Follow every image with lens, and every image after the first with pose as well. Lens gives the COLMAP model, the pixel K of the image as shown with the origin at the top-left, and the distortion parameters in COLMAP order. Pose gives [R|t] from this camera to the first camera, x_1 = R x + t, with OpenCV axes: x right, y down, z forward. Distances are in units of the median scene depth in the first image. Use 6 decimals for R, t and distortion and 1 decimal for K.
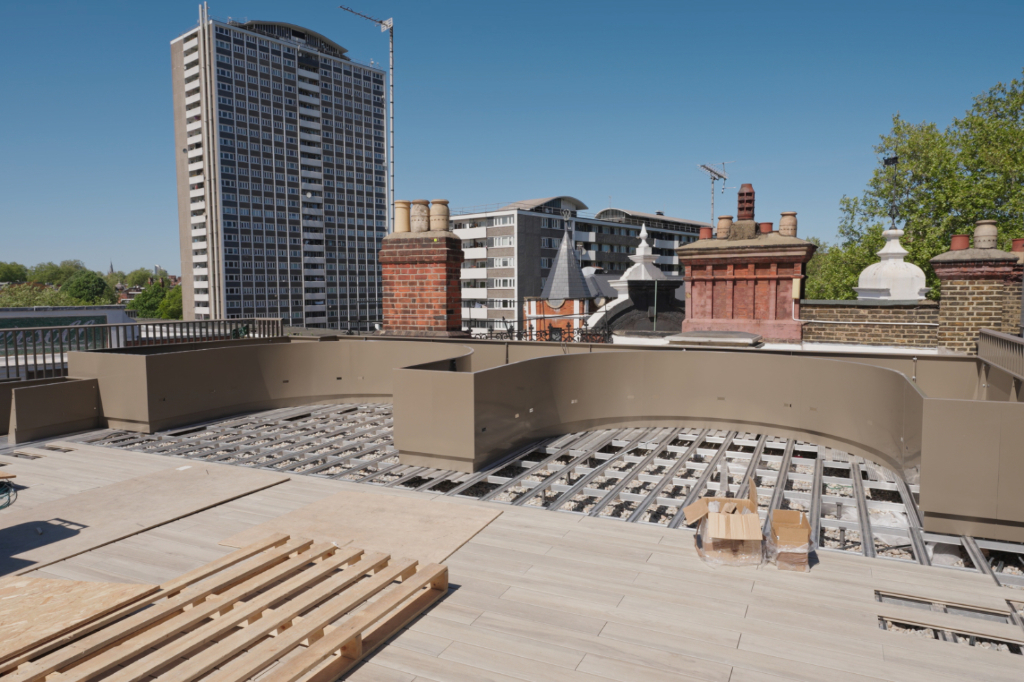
lens RADIAL K [[683.8, 0, 514.2], [0, 683.8, 341.0], [0, 0, 1]] dist [0.007790, -0.006081]
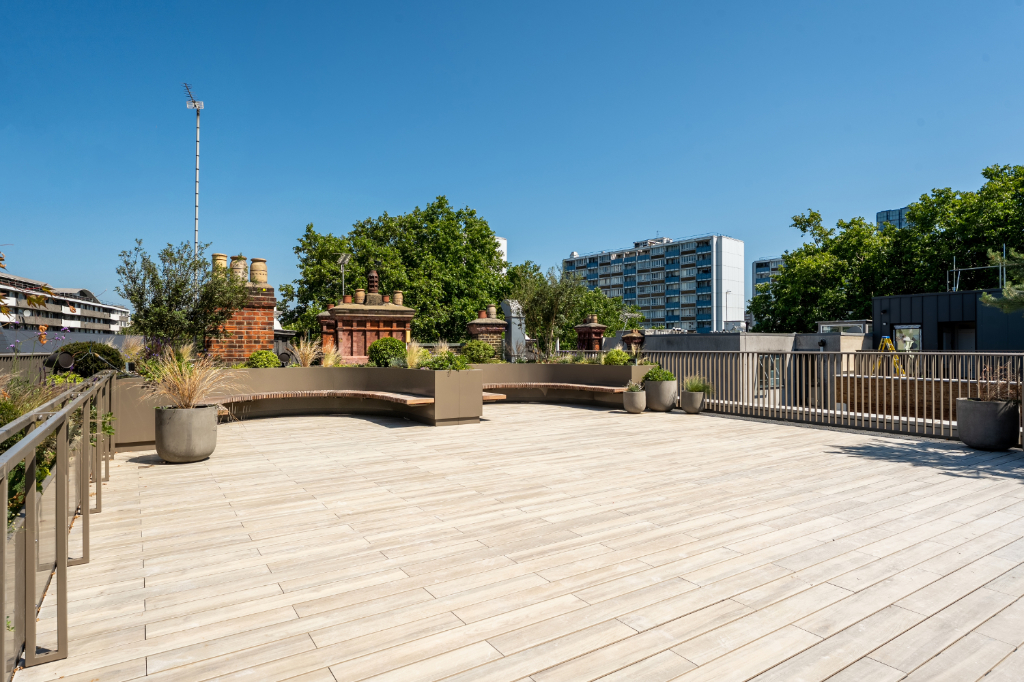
lens RADIAL K [[572.4, 0, 511.4], [0, 572.4, 342.2], [0, 0, 1]] dist [0.005827, -0.004592]
pose [[0.528280, 0.013245, 0.848967, -0.676574], [0.064795, 0.996334, -0.055863, 0.033745], [-0.846594, 0.084521, 0.525485, 0.049426]]
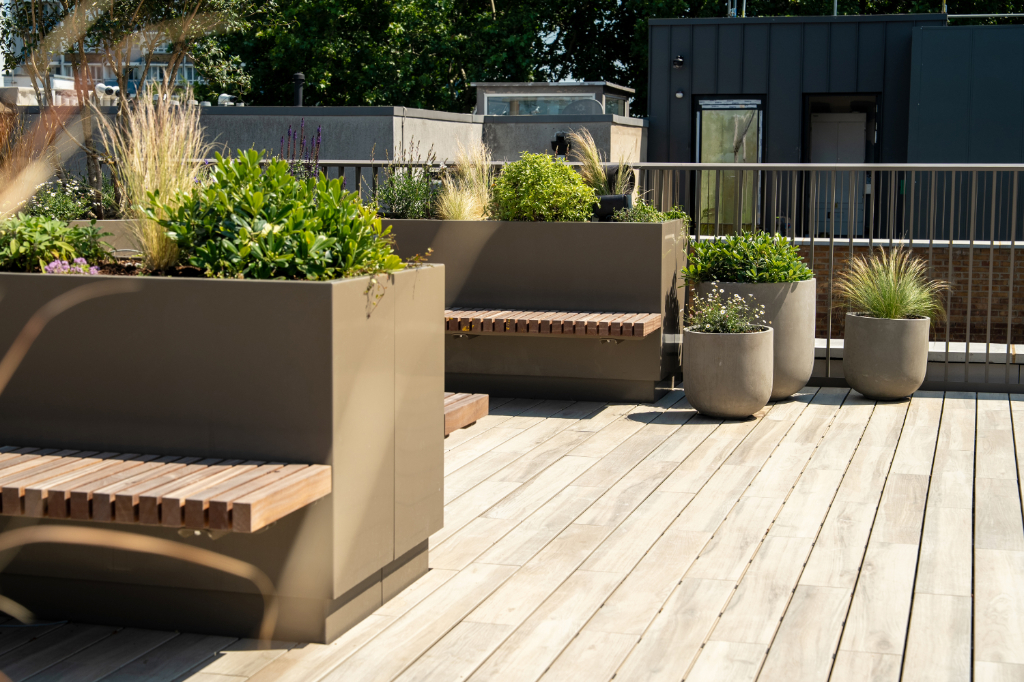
lens RADIAL K [[1664.1, 0, 509.6], [0, 1664.1, 339.3], [0, 0, 1]] dist [0.040396, 0.000000]
pose [[-0.166648, -0.100365, 0.980895, -0.422842], [0.070466, 0.991050, 0.113375, -0.001631], [-0.983495, 0.088013, -0.158084, 0.550657]]
